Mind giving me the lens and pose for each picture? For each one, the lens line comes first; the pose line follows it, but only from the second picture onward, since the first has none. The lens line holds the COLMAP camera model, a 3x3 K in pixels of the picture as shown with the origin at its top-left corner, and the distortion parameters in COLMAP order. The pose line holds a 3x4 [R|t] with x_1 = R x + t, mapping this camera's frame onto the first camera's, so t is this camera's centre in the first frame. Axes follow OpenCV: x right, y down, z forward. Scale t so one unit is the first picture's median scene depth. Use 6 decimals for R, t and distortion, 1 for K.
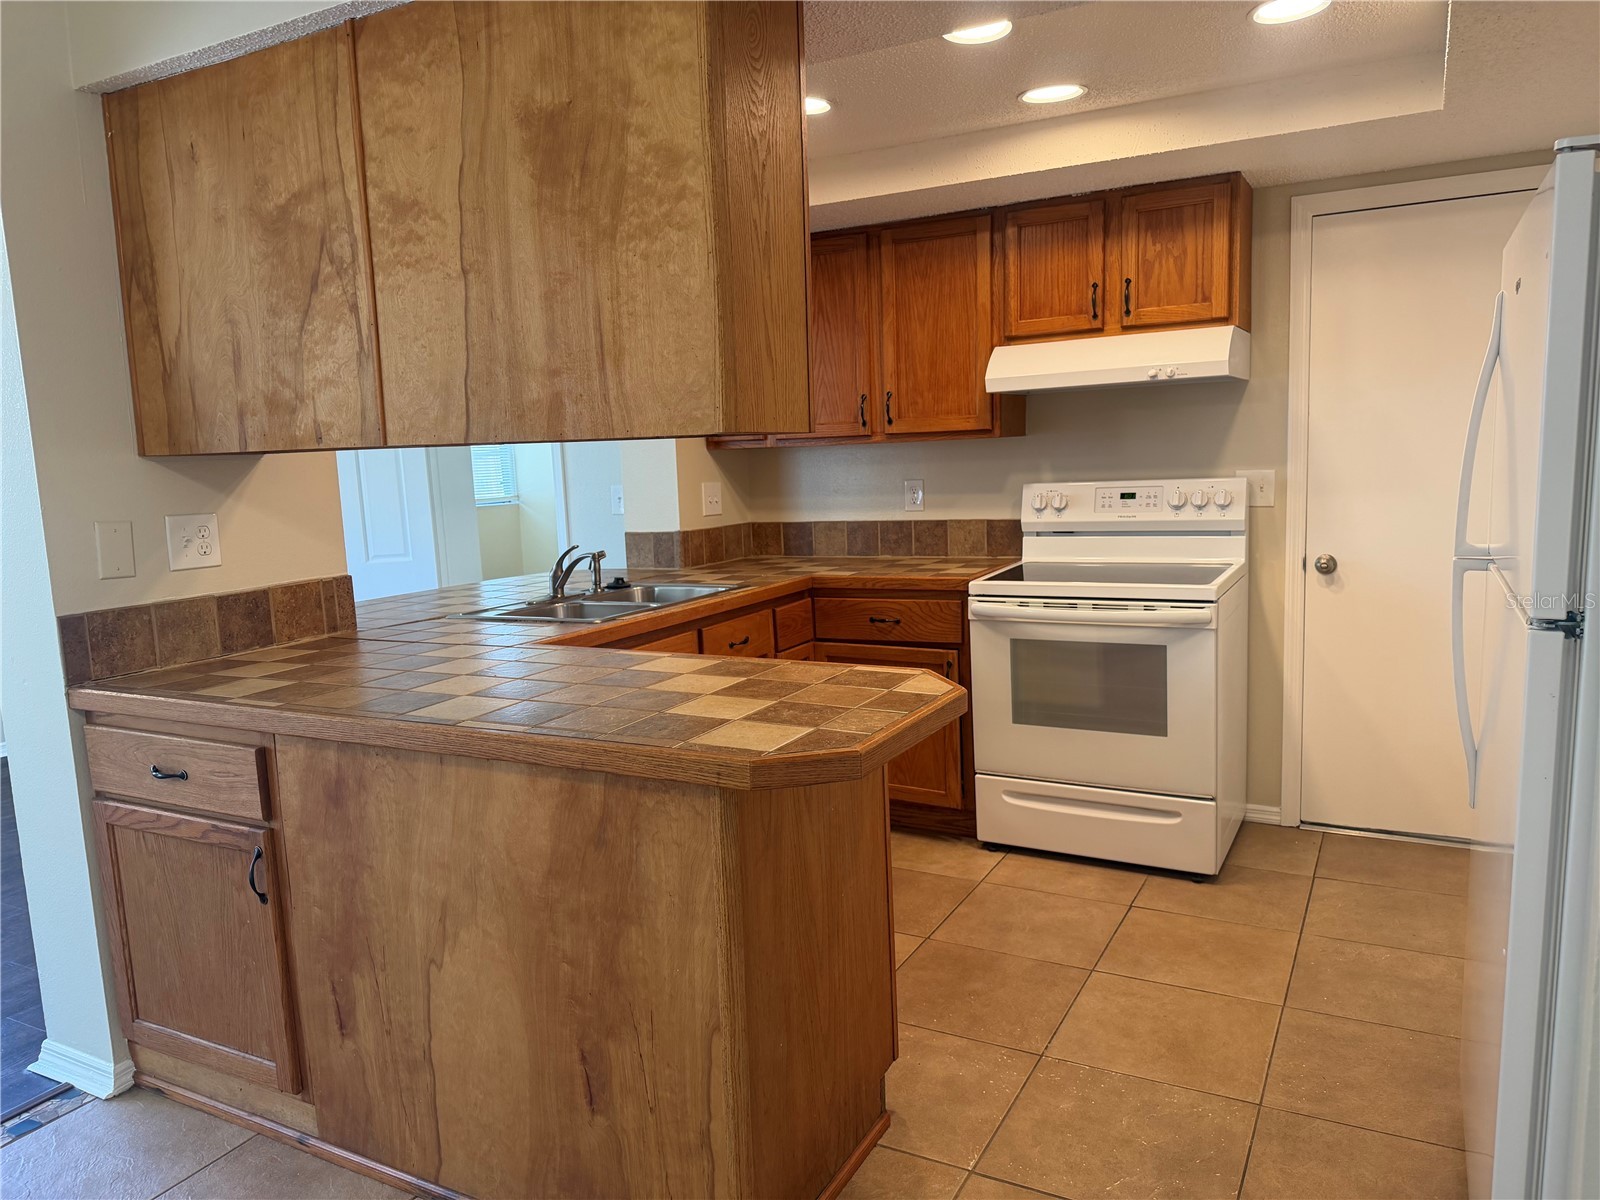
lens RADIAL K [[1118.6, 0, 795.6], [0, 1118.6, 609.6], [0, 0, 1]] dist [0.062529, -0.080710]
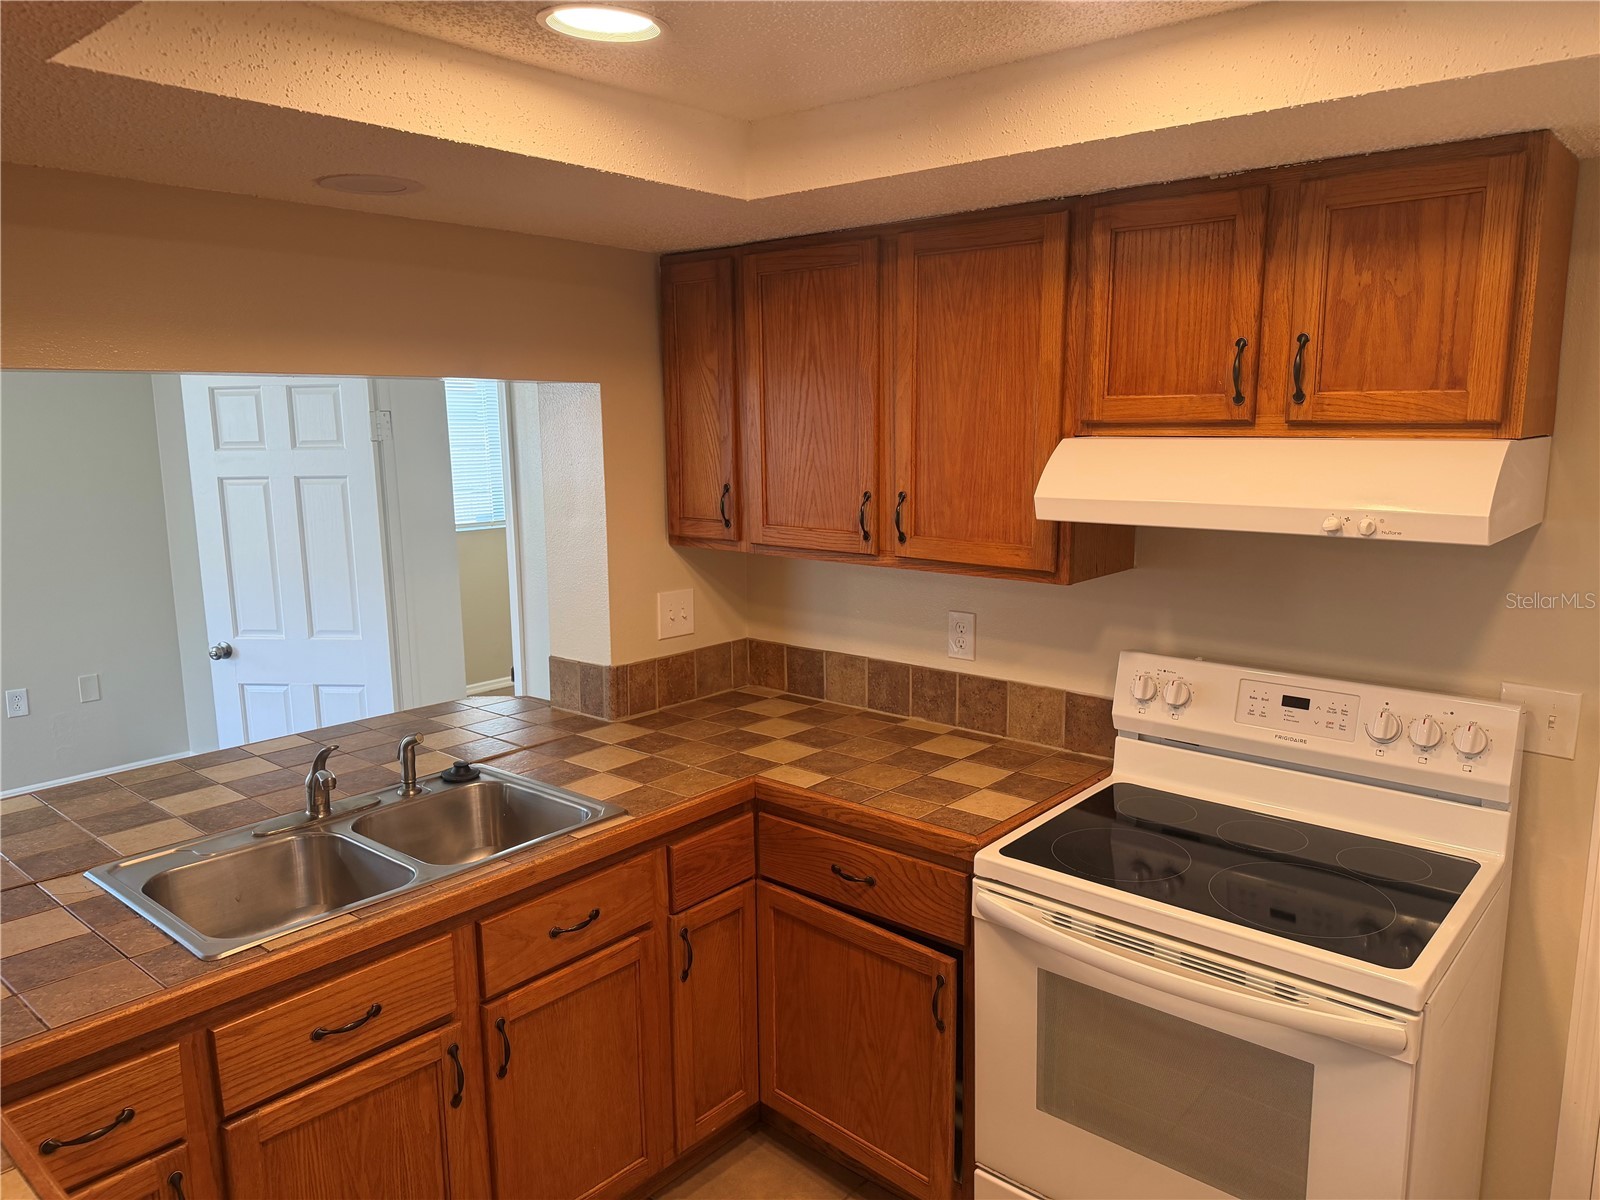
lens RADIAL K [[1118.6, 0, 793.3], [0, 1118.6, 608.9], [0, 0, 1]] dist [0.062529, -0.080710]
pose [[0.976100, 0.067028, -0.206727, 0.242162], [-0.059659, 0.997348, 0.041682, -0.233224], [0.208972, -0.028352, 0.977510, 0.574613]]
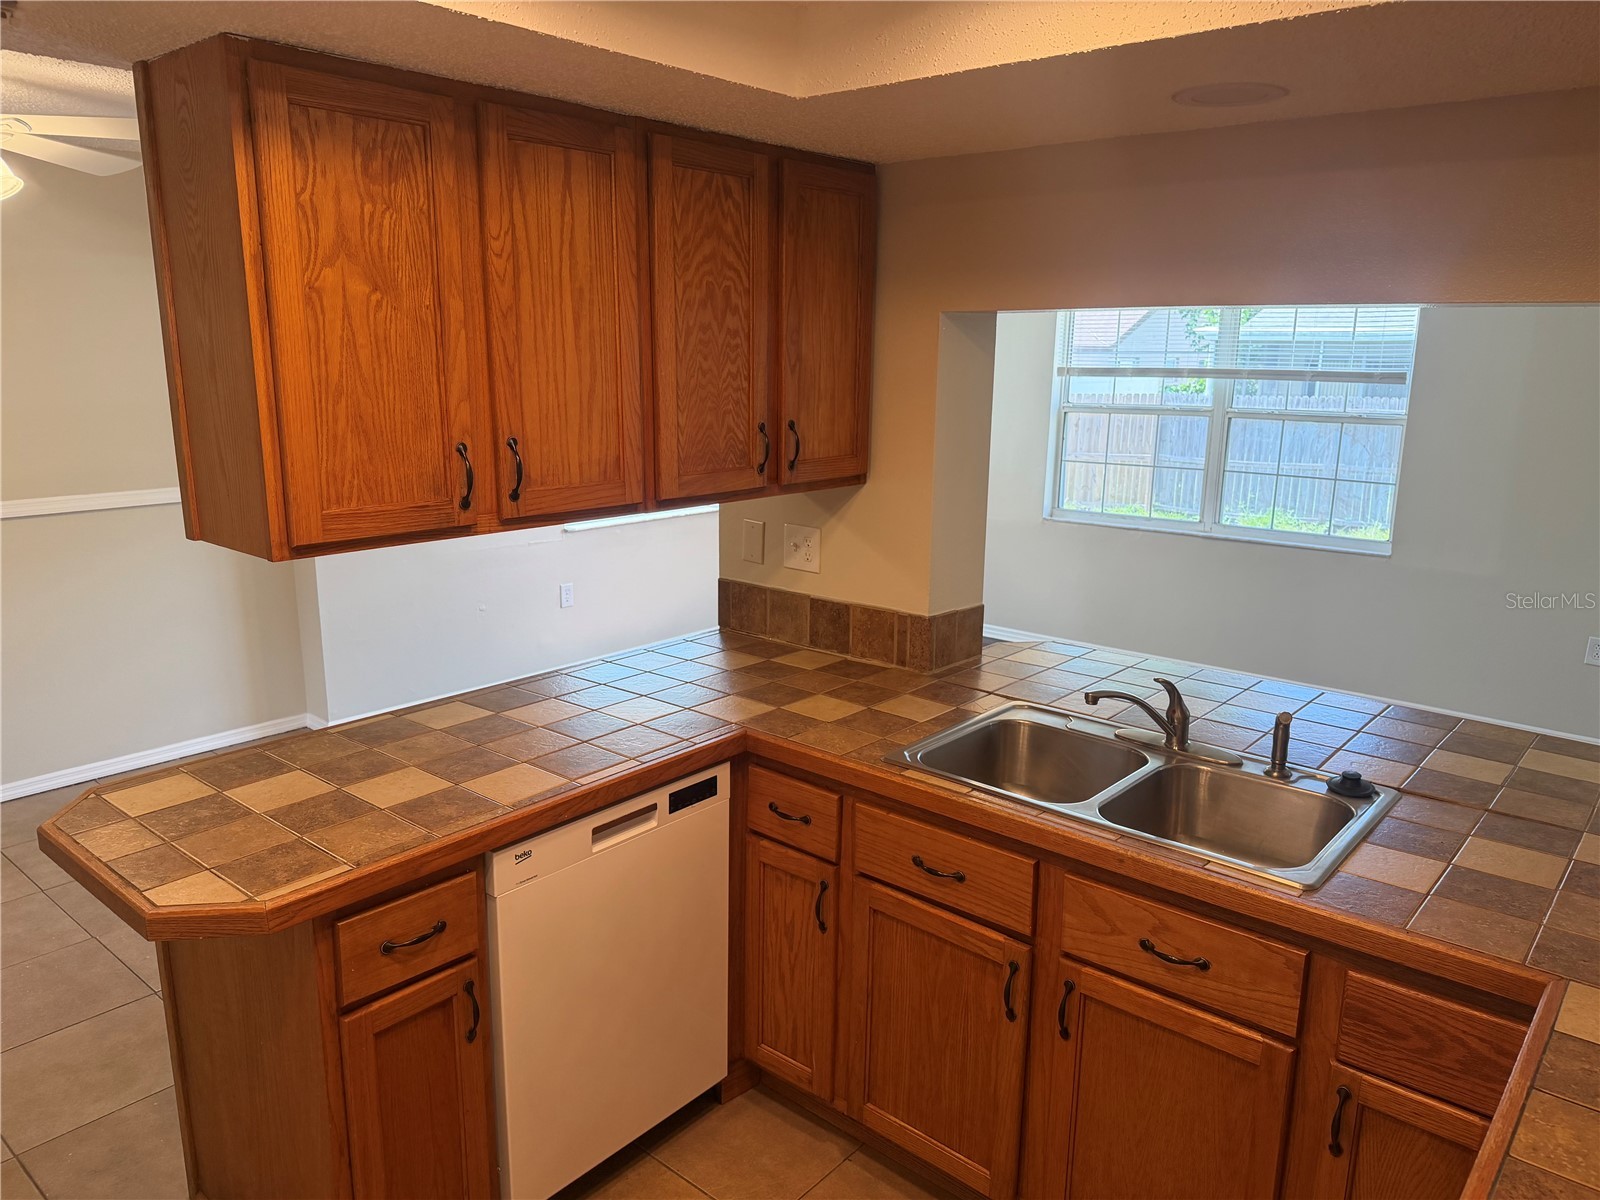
lens RADIAL K [[1118.6, 0, 808.6], [0, 1118.6, 607.2], [0, 0, 1]] dist [0.062529, -0.080710]
pose [[-0.208619, 0.252779, -0.944765, 0.584855], [-0.140661, 0.948222, 0.284764, -0.331640], [0.967829, 0.192299, -0.162261, 1.189541]]
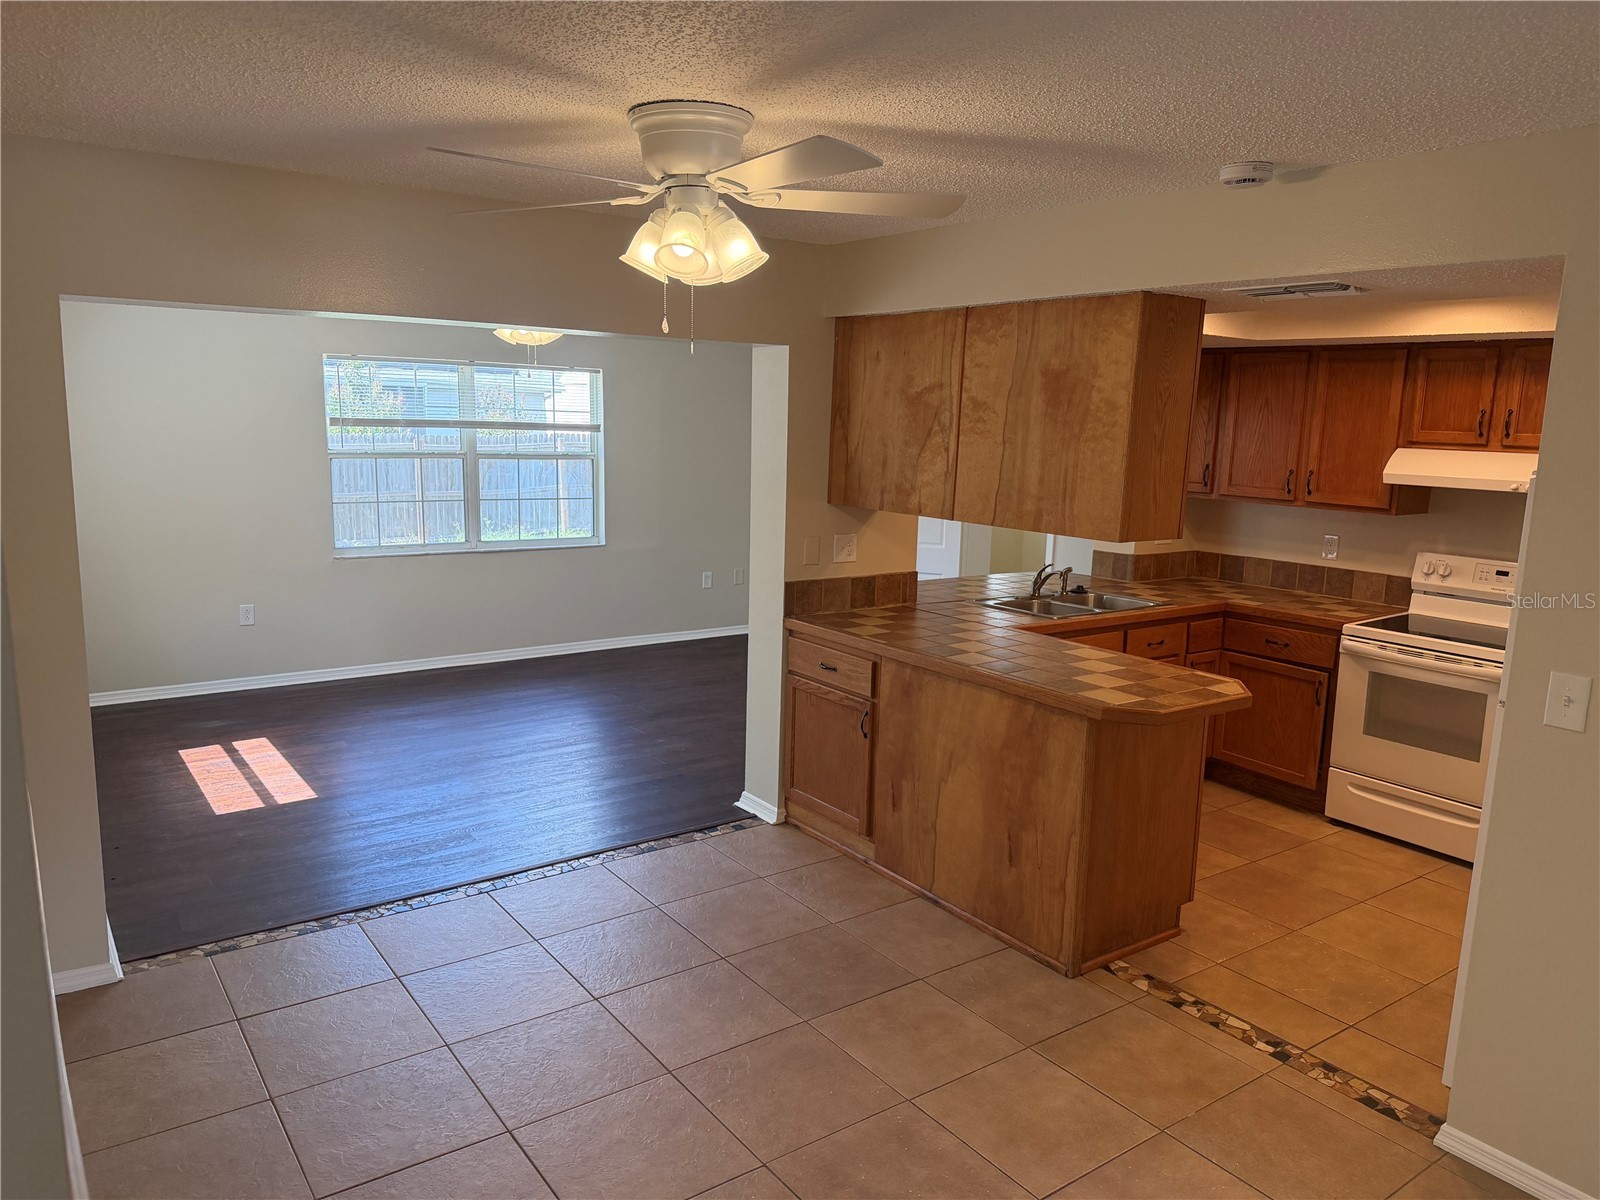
lens RADIAL K [[1118.6, 0, 788.0], [0, 1118.6, 602.6], [0, 0, 1]] dist [0.062529, -0.080710]
pose [[0.894797, 0.136451, -0.425111, 0.183499], [-0.123461, 0.990647, 0.058109, -0.065387], [0.429064, 0.000489, 0.903274, -0.709999]]
